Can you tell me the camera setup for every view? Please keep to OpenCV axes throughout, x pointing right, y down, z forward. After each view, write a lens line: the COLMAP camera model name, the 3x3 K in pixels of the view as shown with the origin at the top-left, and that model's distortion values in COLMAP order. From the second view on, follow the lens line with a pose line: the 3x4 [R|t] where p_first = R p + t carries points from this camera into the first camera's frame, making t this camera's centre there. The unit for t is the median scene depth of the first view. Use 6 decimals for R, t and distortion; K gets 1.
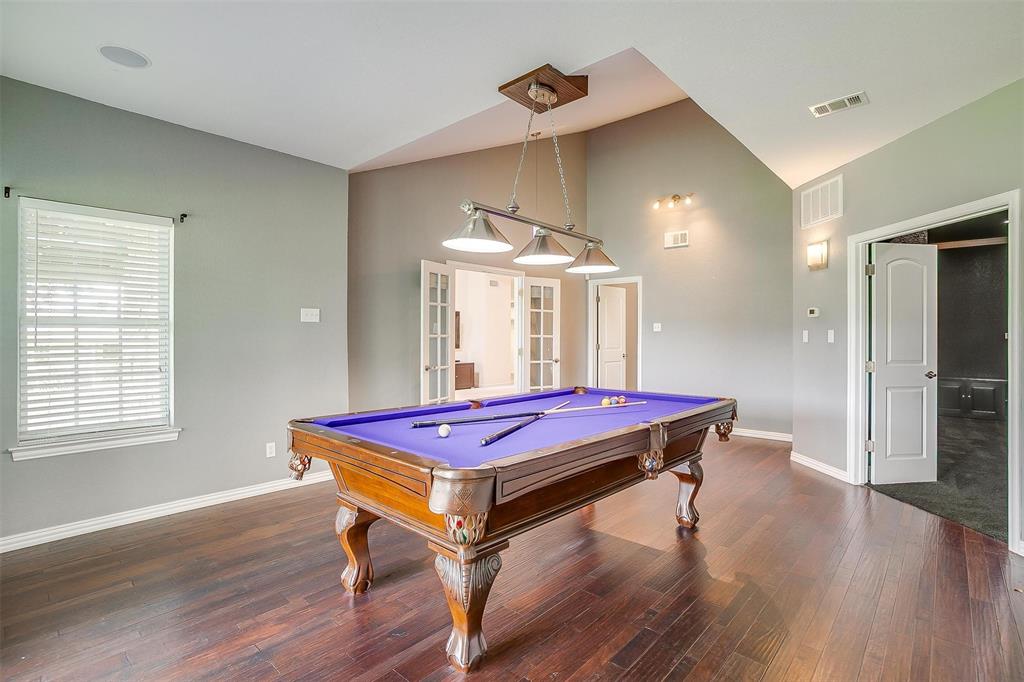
lens RADIAL K [[498.9, 0, 508.0], [0, 498.9, 334.4], [0, 0, 1]] dist [-0.001963, -0.000290]
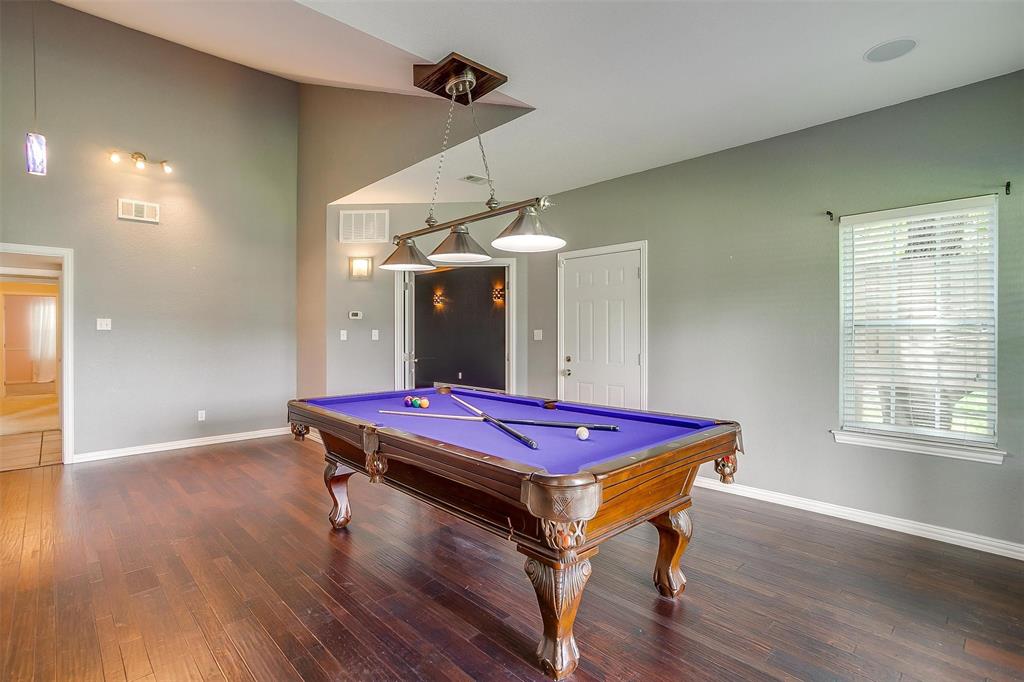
lens RADIAL K [[498.9, 0, 508.0], [0, 498.9, 334.4], [0, 0, 1]] dist [-0.001963, -0.000290]
pose [[0.093043, -0.003894, 0.995654, -0.518507], [0.002637, 0.999990, 0.003664, -0.001138], [-0.995659, 0.002284, 0.093053, 0.495050]]
